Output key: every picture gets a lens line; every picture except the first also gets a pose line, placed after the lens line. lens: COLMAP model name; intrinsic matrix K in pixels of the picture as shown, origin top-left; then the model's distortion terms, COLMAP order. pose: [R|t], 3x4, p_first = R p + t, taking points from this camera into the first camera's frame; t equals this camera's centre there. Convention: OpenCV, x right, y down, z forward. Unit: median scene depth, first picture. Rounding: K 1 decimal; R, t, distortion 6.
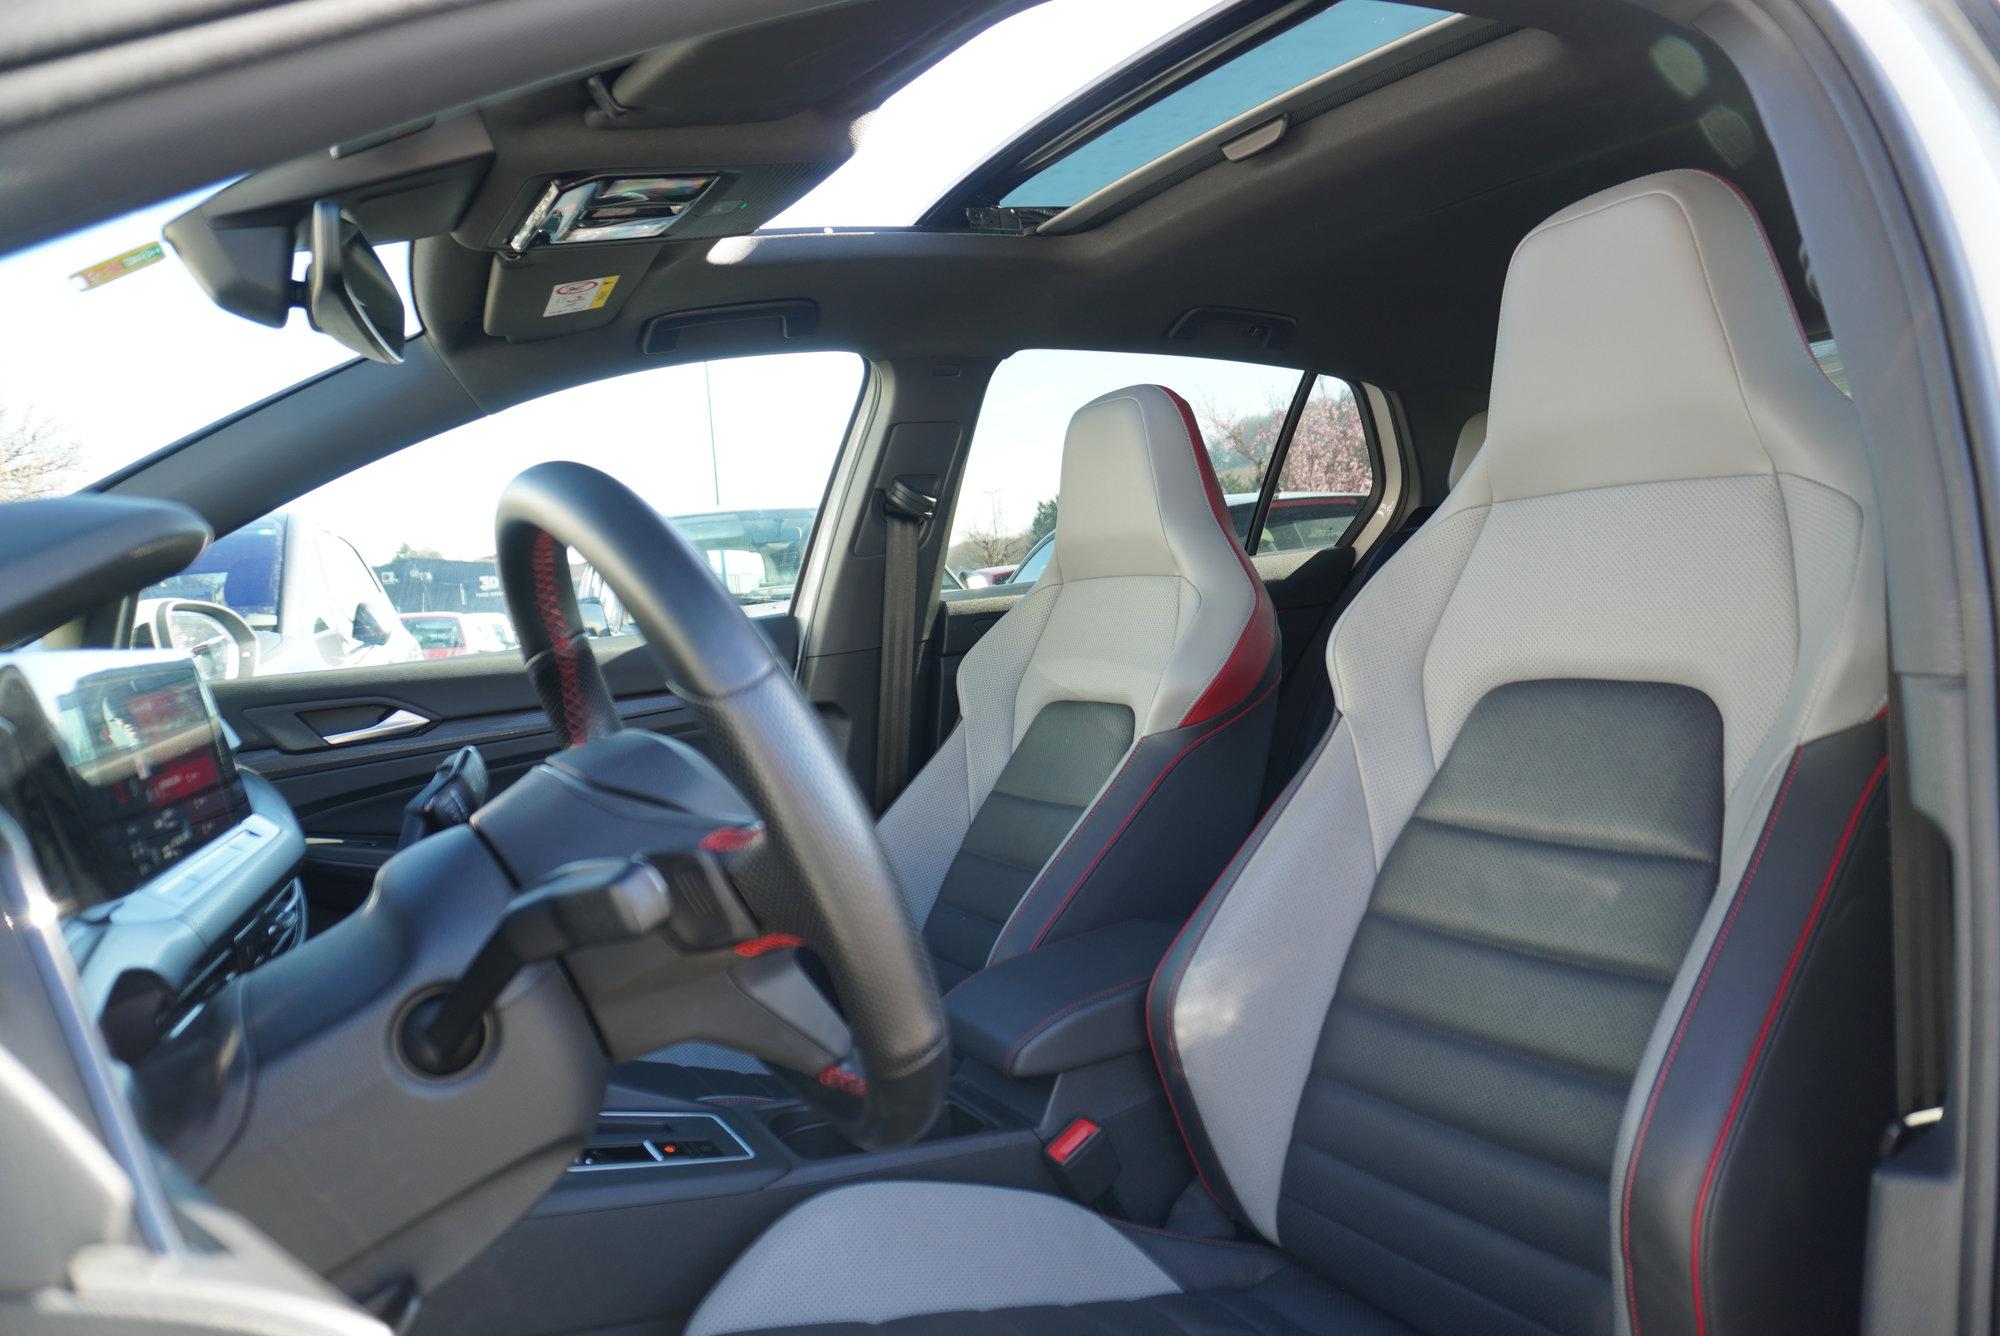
lens RADIAL K [[1358.0, 0, 987.0], [0, 1358.0, 689.5], [0, 0, 1]] dist [-0.046042, 0.027708]
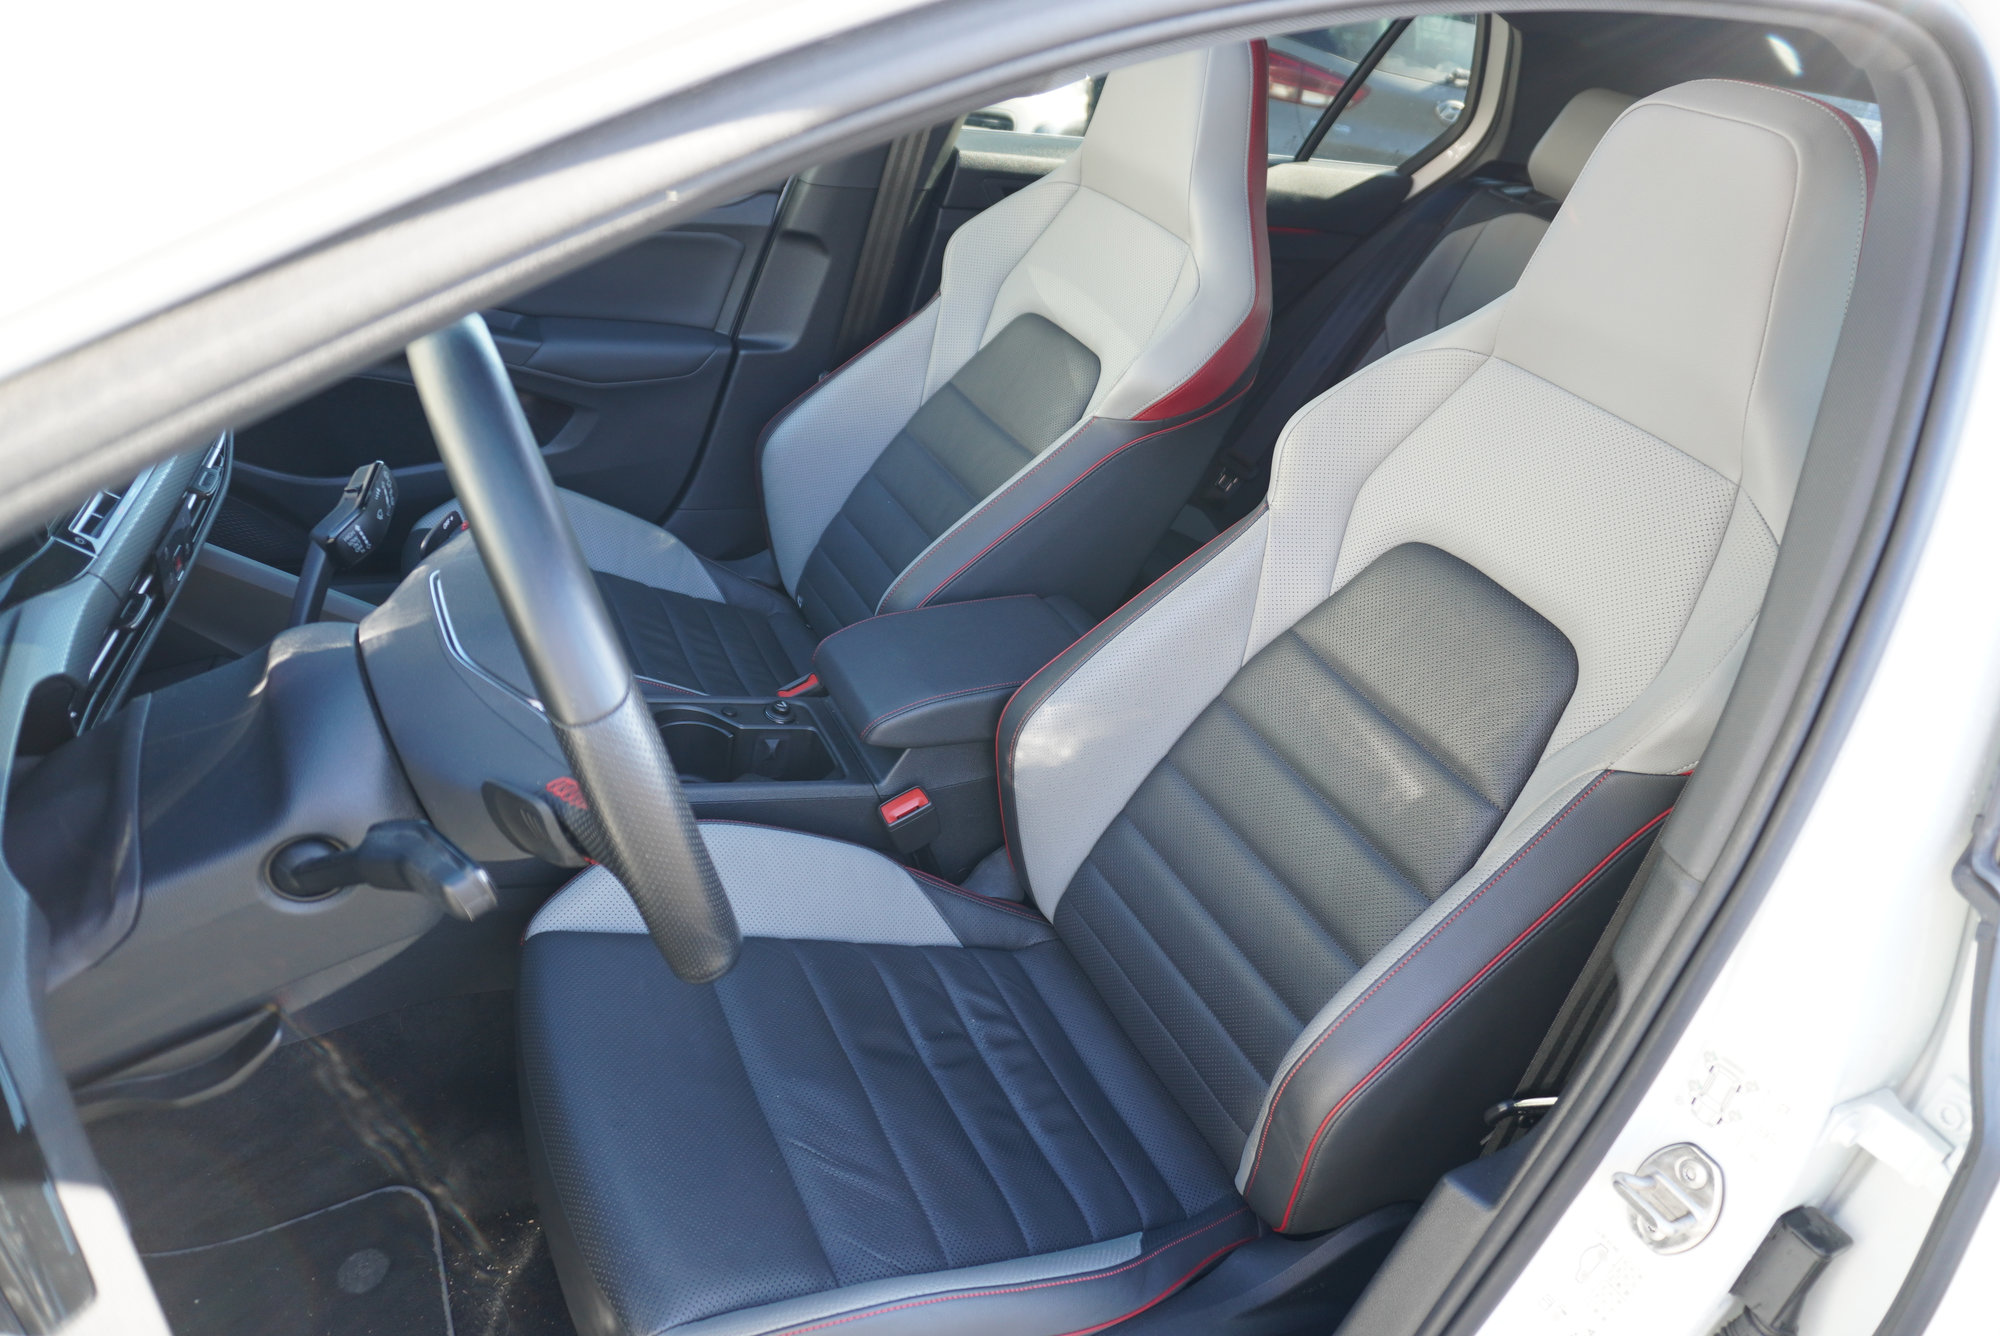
lens RADIAL K [[1358.0, 0, 987.0], [0, 1358.0, 689.5], [0, 0, 1]] dist [-0.046042, 0.027708]
pose [[0.963327, 0.256240, 0.079634, 0.010024], [-0.264733, 0.859171, 0.437884, -0.185396], [0.043784, -0.442907, 0.895498, 0.016616]]
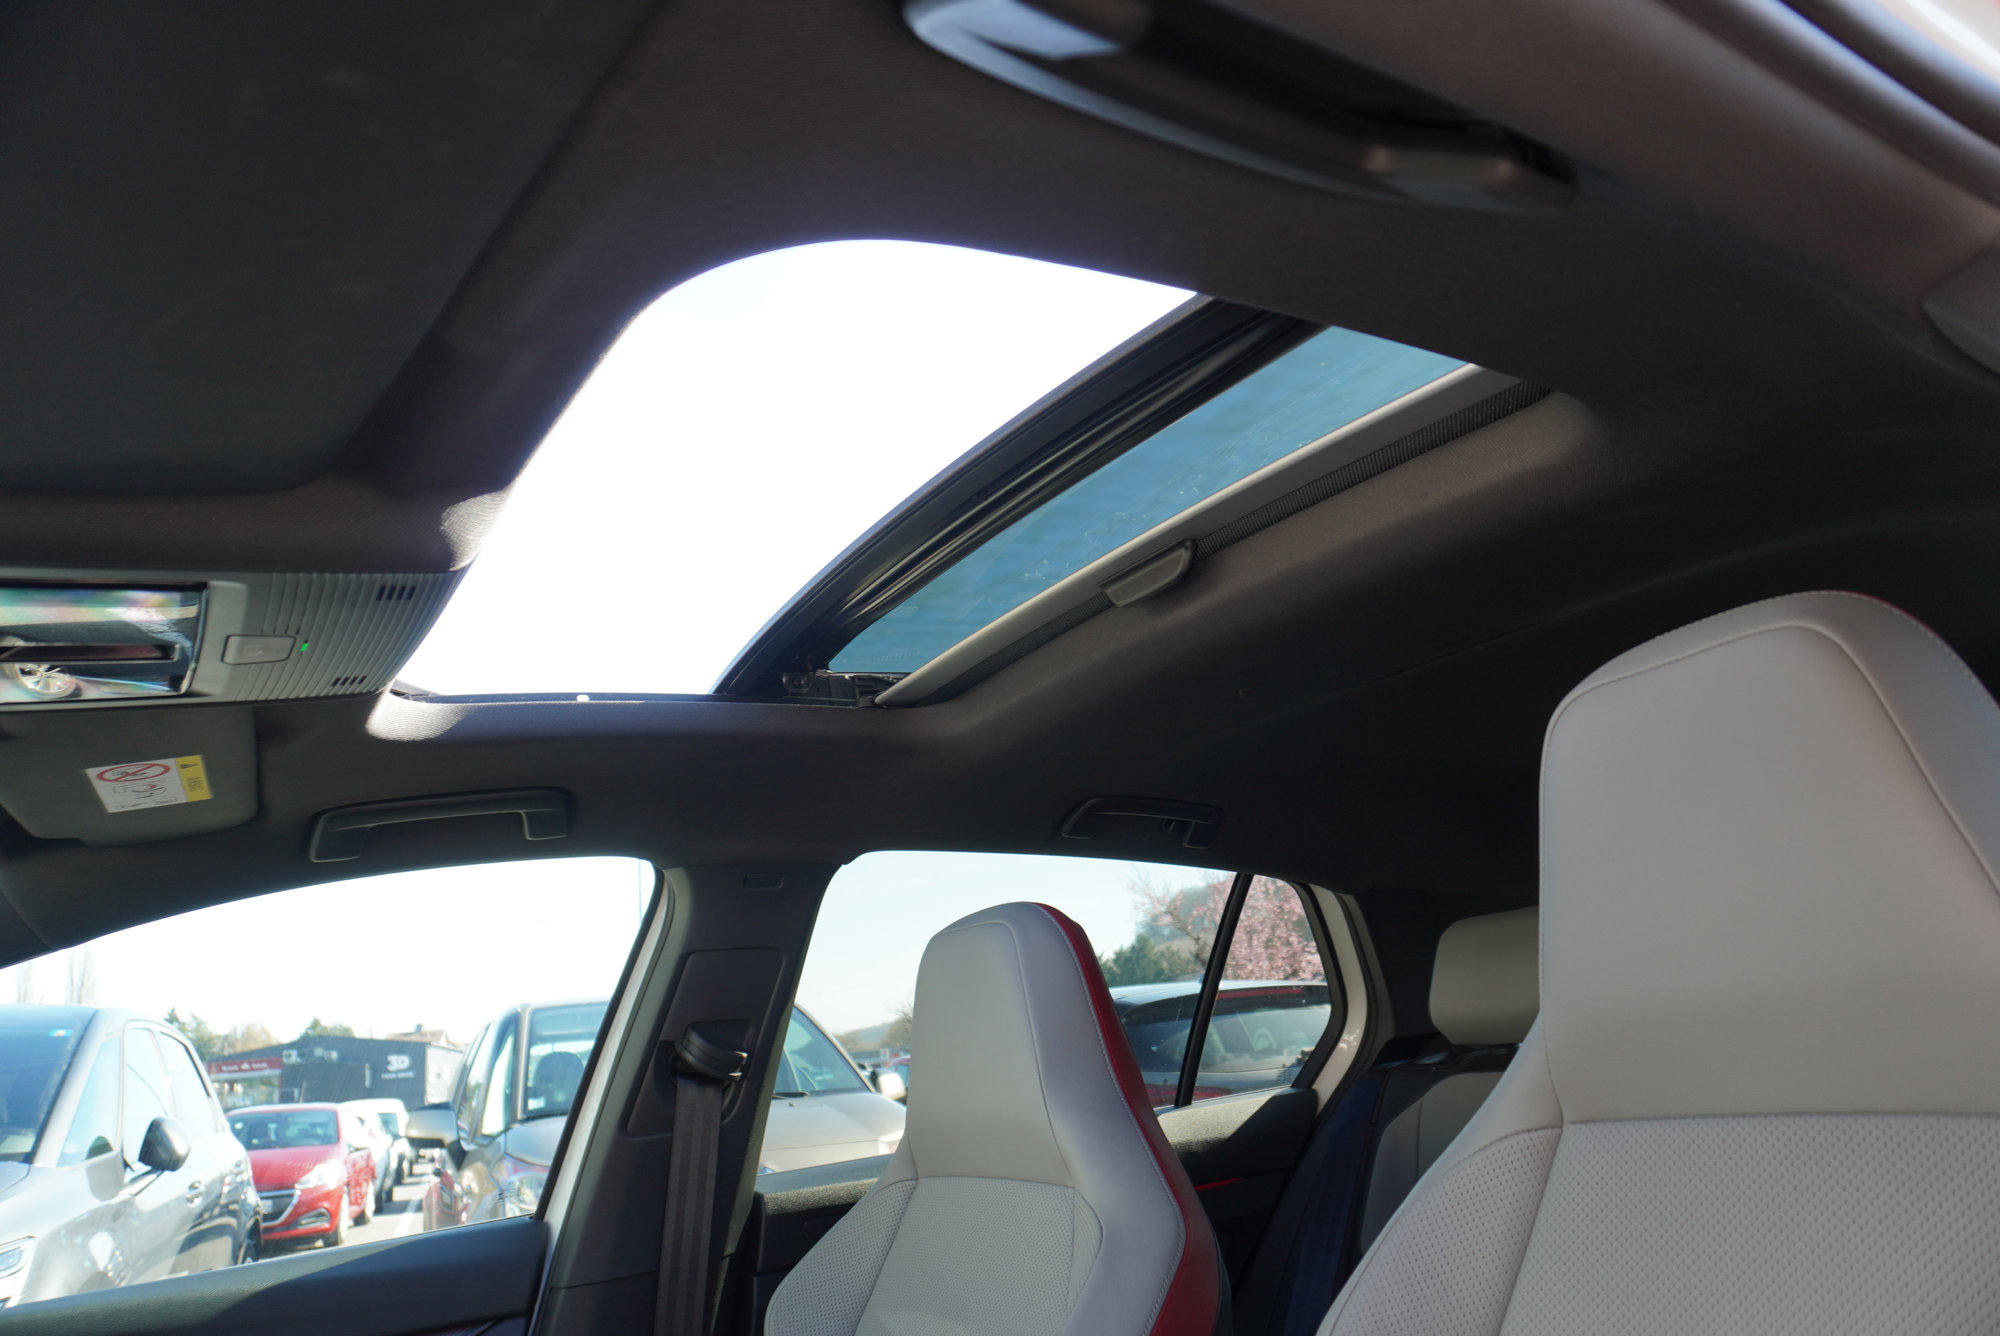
lens RADIAL K [[1358.0, 0, 987.0], [0, 1358.0, 689.5], [0, 0, 1]] dist [-0.046042, 0.027708]
pose [[0.999052, 0.004352, 0.043322, 0.066219], [0.010551, 0.941132, -0.337875, -0.087112], [-0.042242, 0.338012, 0.940193, 0.277430]]
